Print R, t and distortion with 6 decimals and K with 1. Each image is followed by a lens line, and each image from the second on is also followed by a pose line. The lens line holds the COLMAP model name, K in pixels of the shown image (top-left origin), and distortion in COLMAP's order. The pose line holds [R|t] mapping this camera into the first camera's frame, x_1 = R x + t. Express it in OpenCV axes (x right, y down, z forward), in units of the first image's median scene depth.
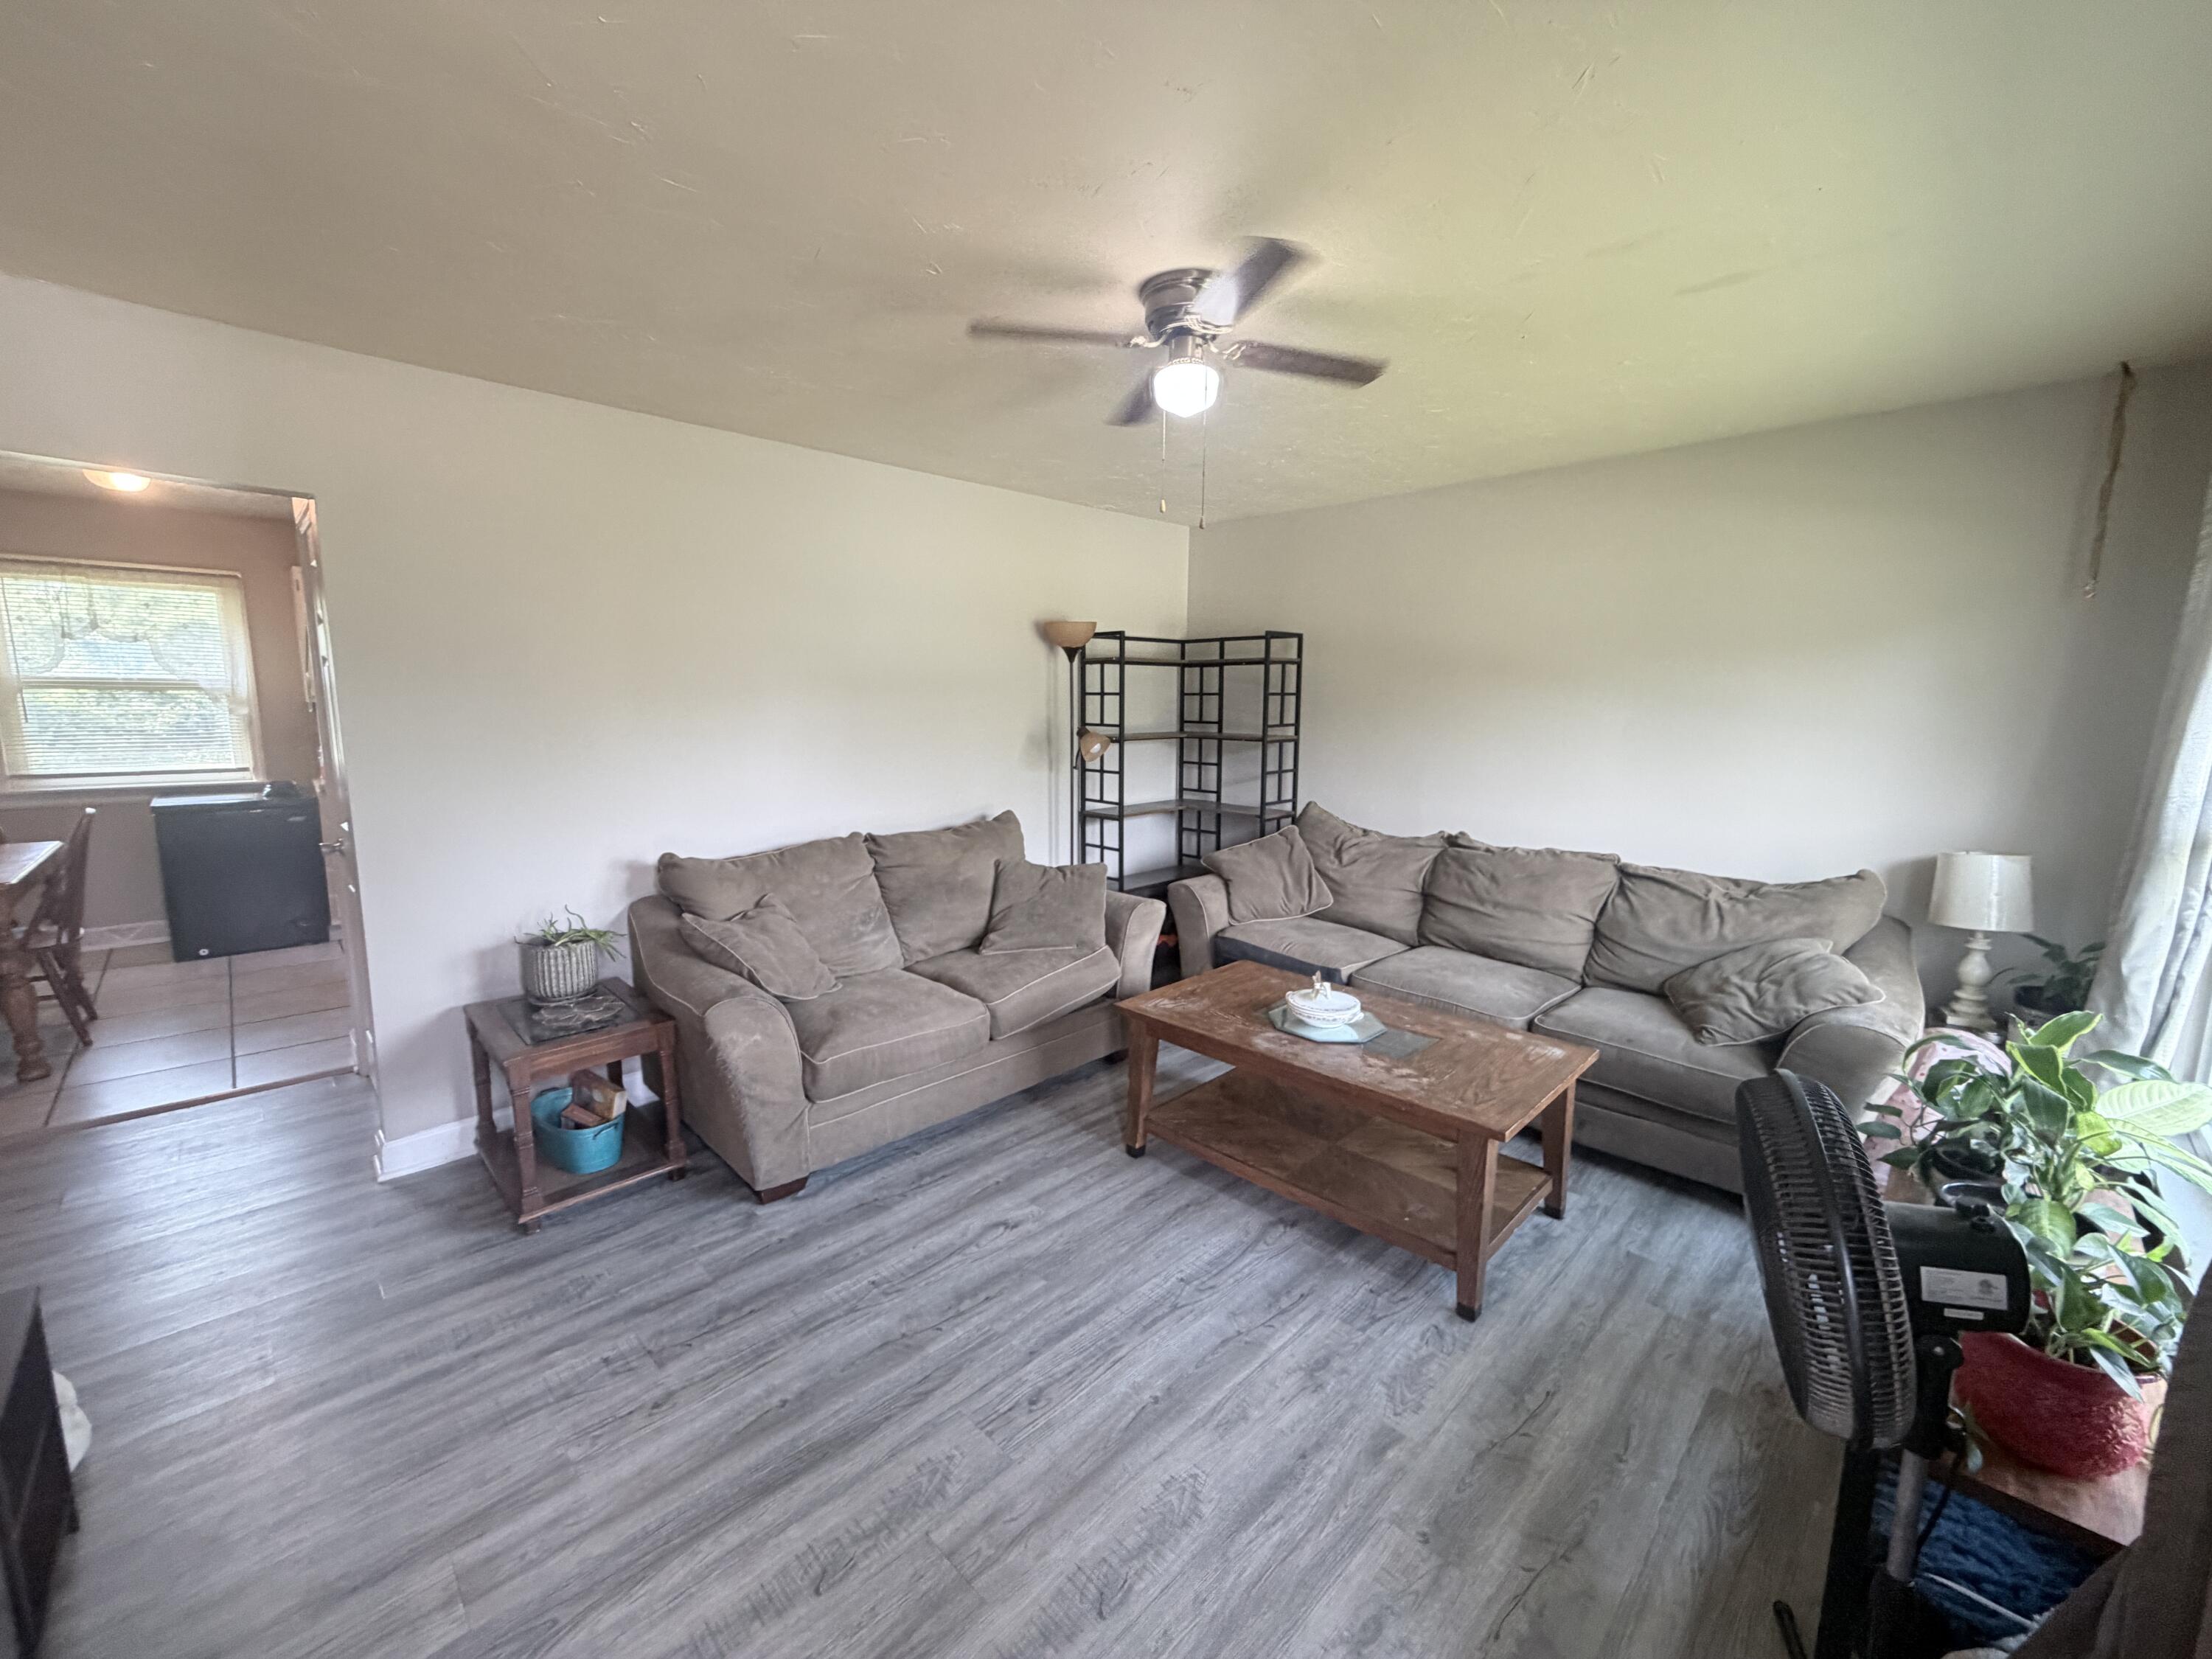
lens RADIAL K [[875.1, 0, 1100.7], [0, 875.1, 835.4], [0, 0, 1]] dist [-0.005440, -0.000057]
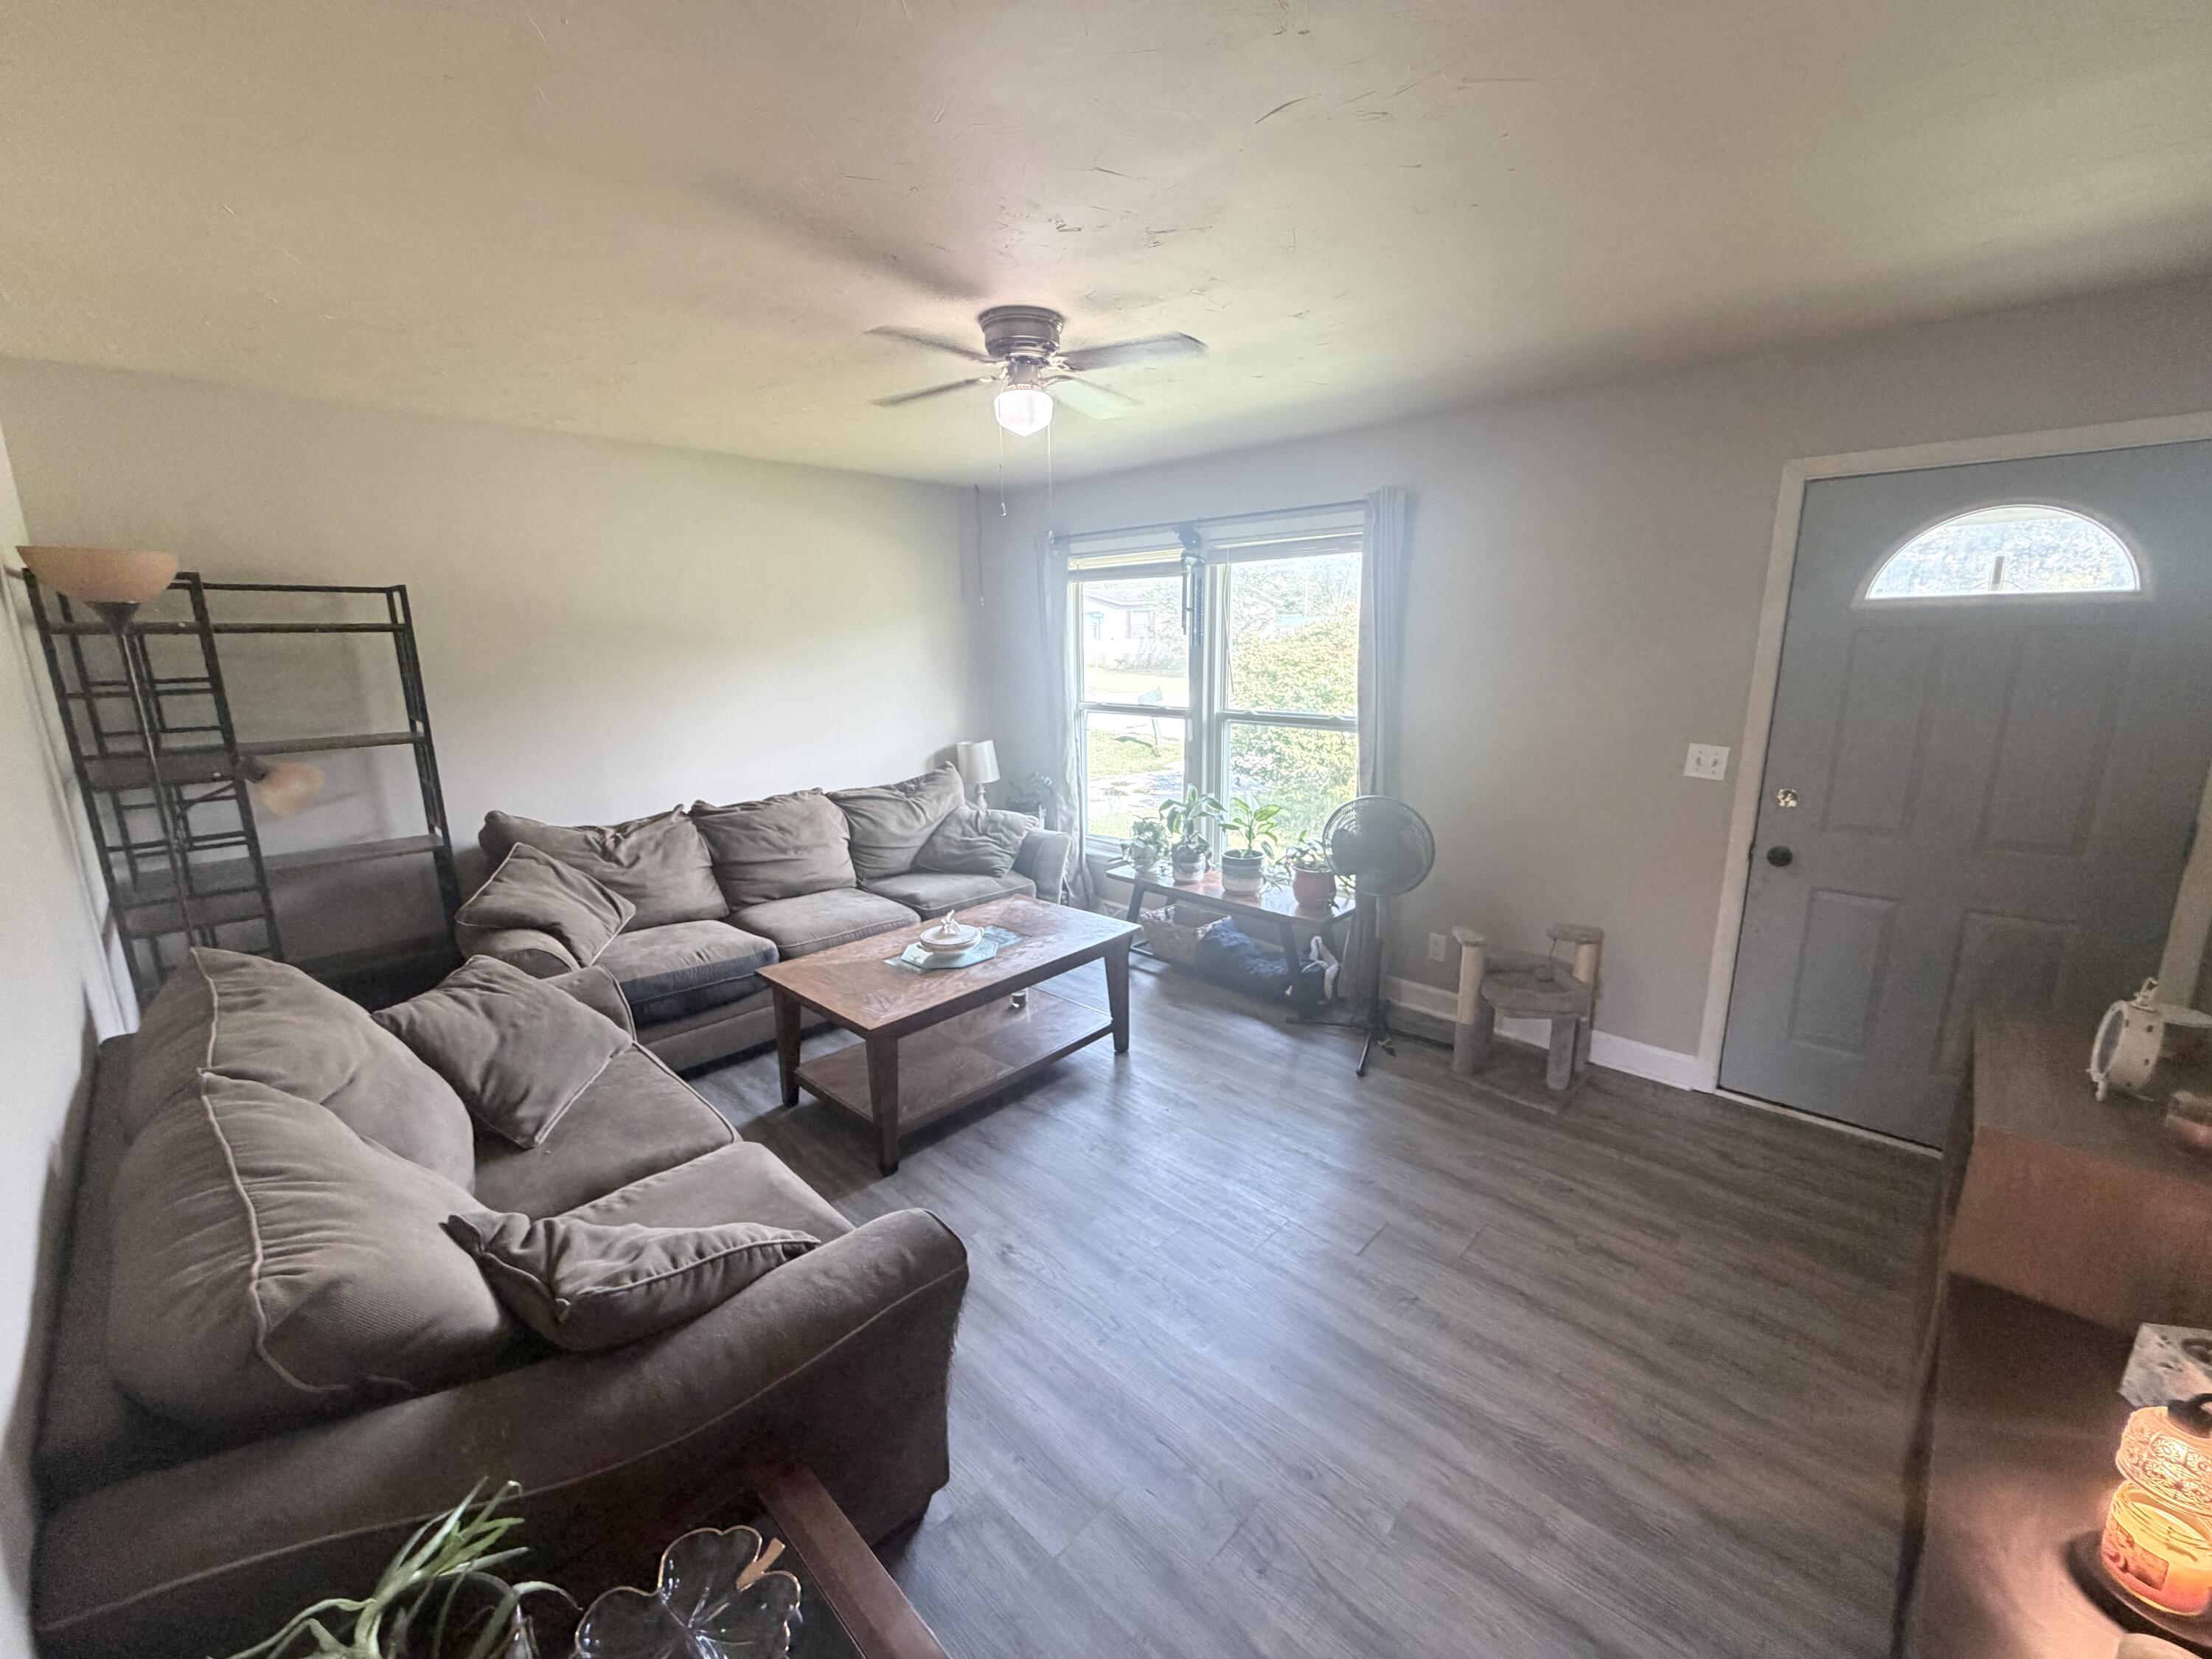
lens RADIAL K [[875.1, 0, 1102.8], [0, 875.1, 823.7], [0, 0, 1]] dist [-0.005440, -0.000057]
pose [[-0.043915, -0.213899, 0.975868, -0.679004], [0.153685, 0.963737, 0.218156, -0.142331], [-0.987144, 0.159556, -0.009450, 0.596620]]
